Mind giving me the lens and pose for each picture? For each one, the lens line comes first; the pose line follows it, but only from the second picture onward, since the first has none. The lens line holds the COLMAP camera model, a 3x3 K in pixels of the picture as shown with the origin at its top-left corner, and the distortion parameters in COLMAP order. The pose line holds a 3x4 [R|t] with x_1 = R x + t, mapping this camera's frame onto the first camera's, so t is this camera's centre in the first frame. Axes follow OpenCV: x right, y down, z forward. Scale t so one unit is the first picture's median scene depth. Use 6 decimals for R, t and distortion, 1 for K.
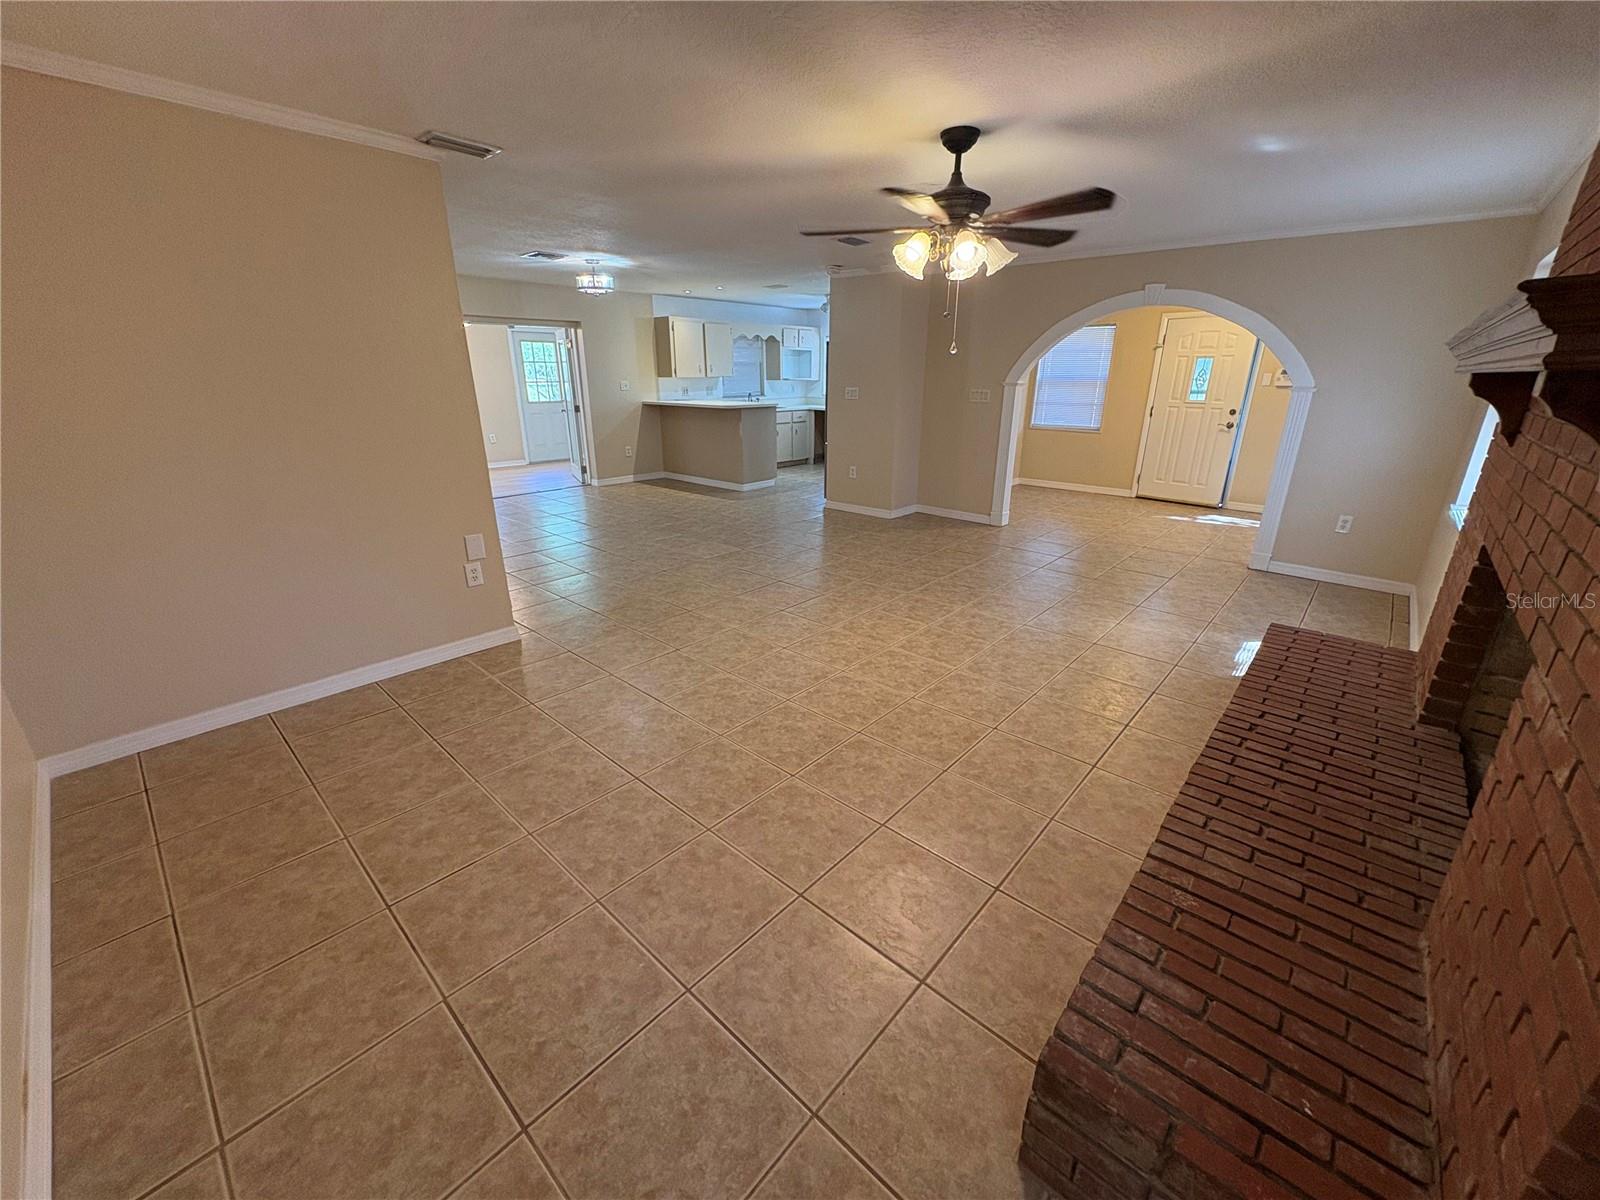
lens RADIAL K [[635.7, 0, 800.6], [0, 635.7, 597.0], [0, 0, 1]] dist [0.000170, 0.000117]
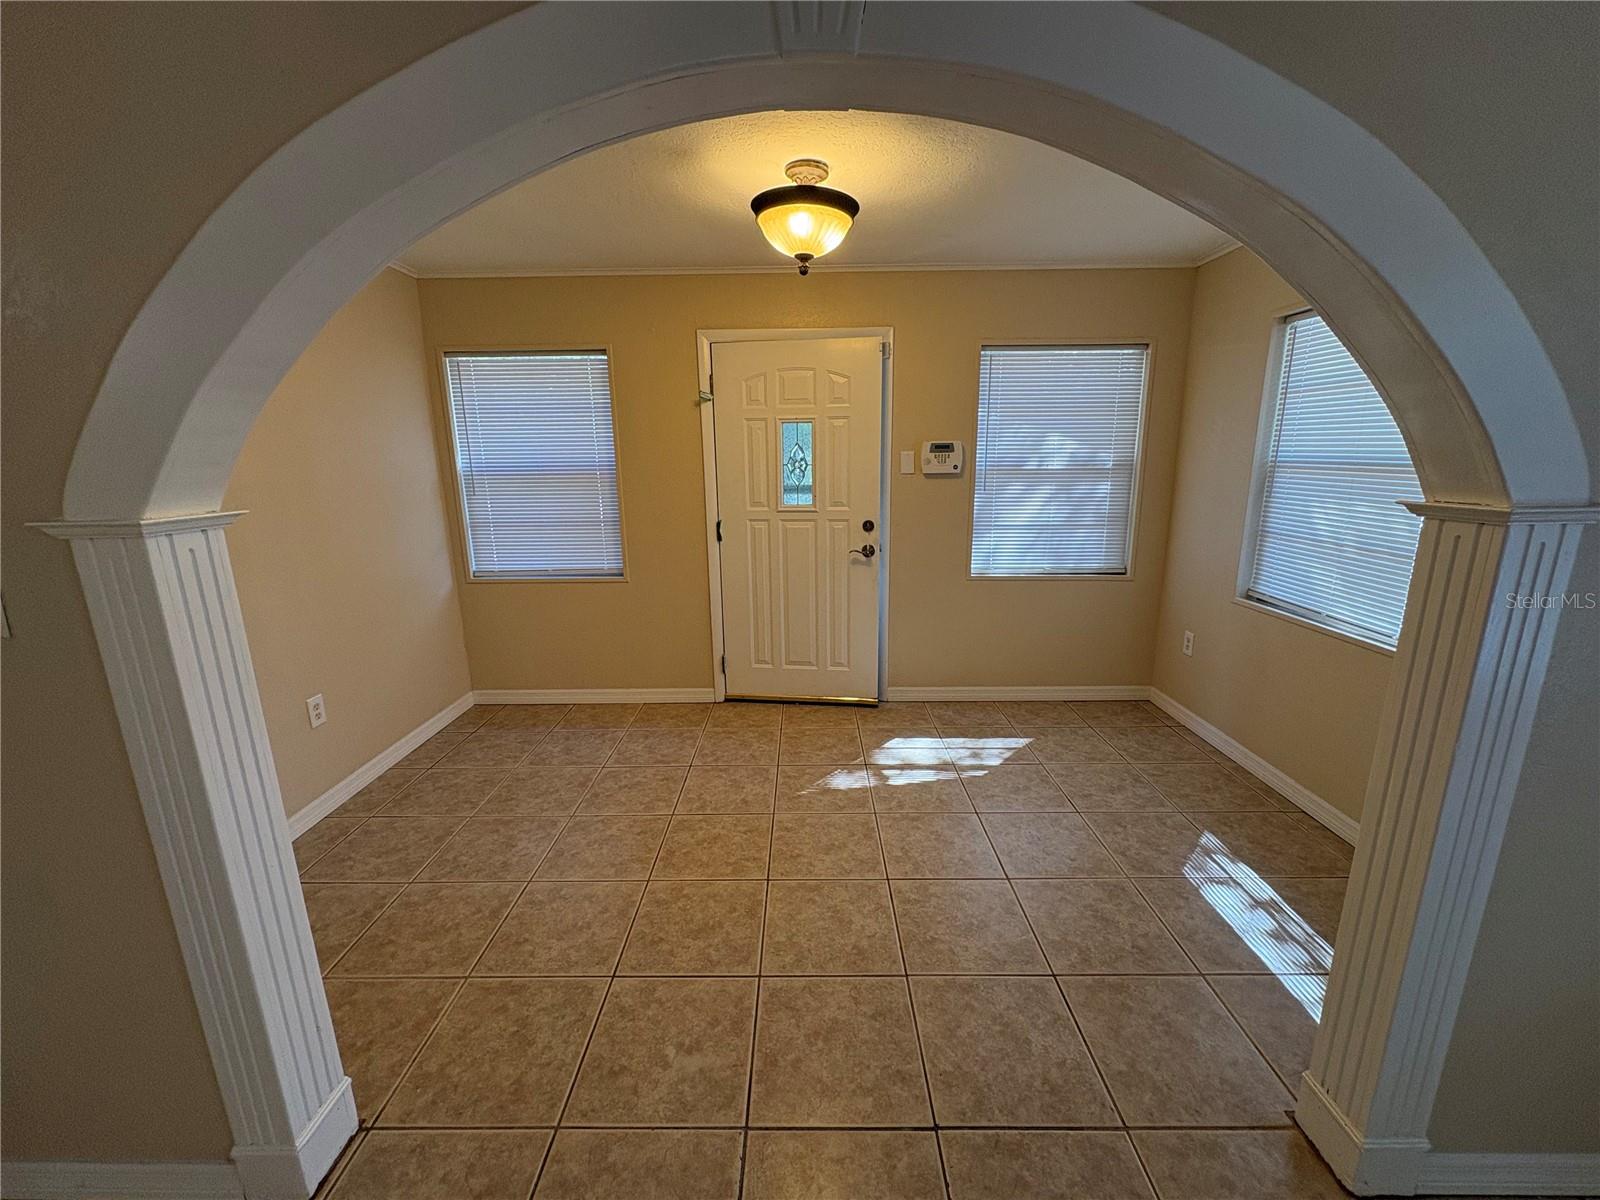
lens RADIAL K [[635.7, 0, 800.6], [0, 635.7, 597.0], [0, 0, 1]] dist [0.000170, 0.000117]
pose [[0.747833, -0.160881, 0.644099, 0.298652], [0.236522, 0.971097, -0.032056, -0.226022], [-0.620325, 0.176316, 0.764270, 0.640261]]
